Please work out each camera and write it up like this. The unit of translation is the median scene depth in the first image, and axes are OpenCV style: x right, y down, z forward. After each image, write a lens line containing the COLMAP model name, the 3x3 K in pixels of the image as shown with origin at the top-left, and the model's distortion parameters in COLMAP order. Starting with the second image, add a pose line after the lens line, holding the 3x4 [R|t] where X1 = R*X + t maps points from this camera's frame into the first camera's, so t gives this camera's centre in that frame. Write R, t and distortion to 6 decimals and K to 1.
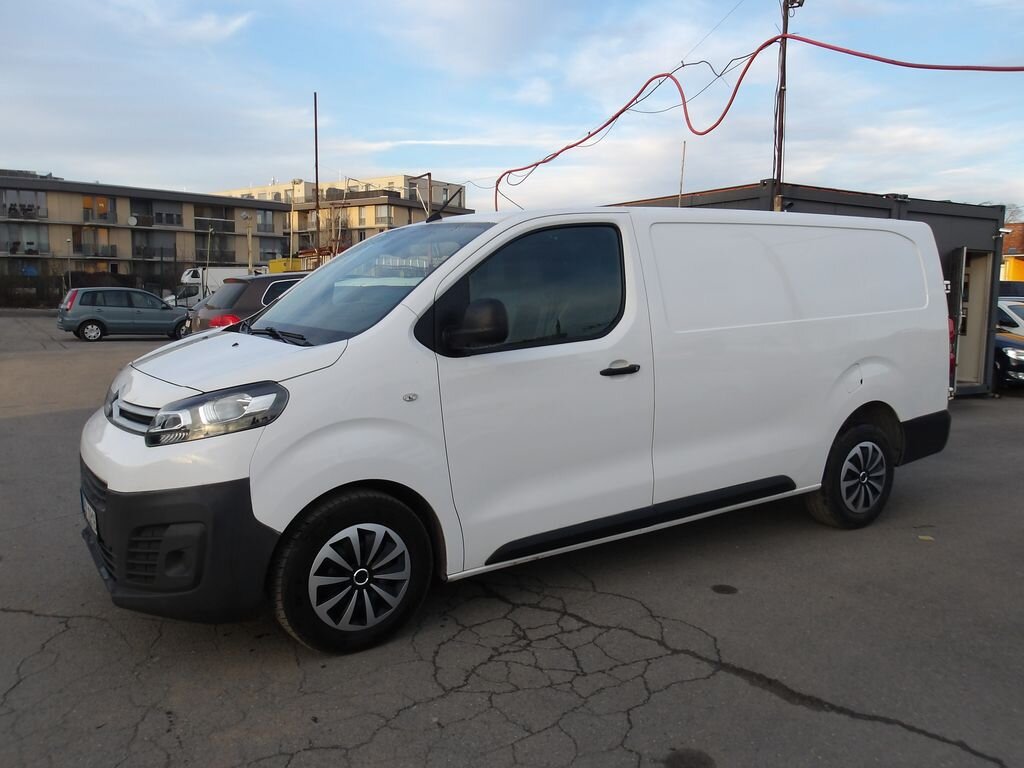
lens RADIAL K [[869.0, 0, 512.0], [0, 869.0, 384.0], [0, 0, 1]] dist [-0.002474, -0.002270]
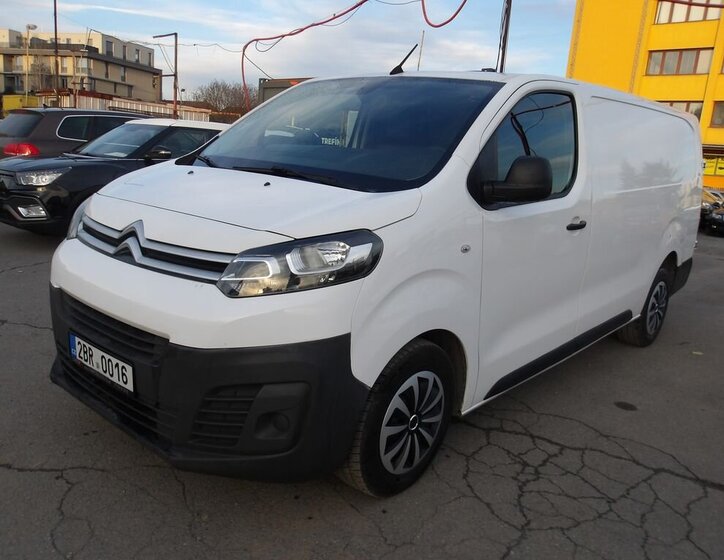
lens RADIAL K [[634.5, 0, 362.0], [0, 634.5, 280.0], [0, 0, 1]] dist [-0.002578, 0.016660]
pose [[0.961106, 0.014209, 0.275814, -0.433410], [-0.042859, 0.994251, 0.098125, -0.014584], [-0.272834, -0.106130, 0.956189, 0.316818]]
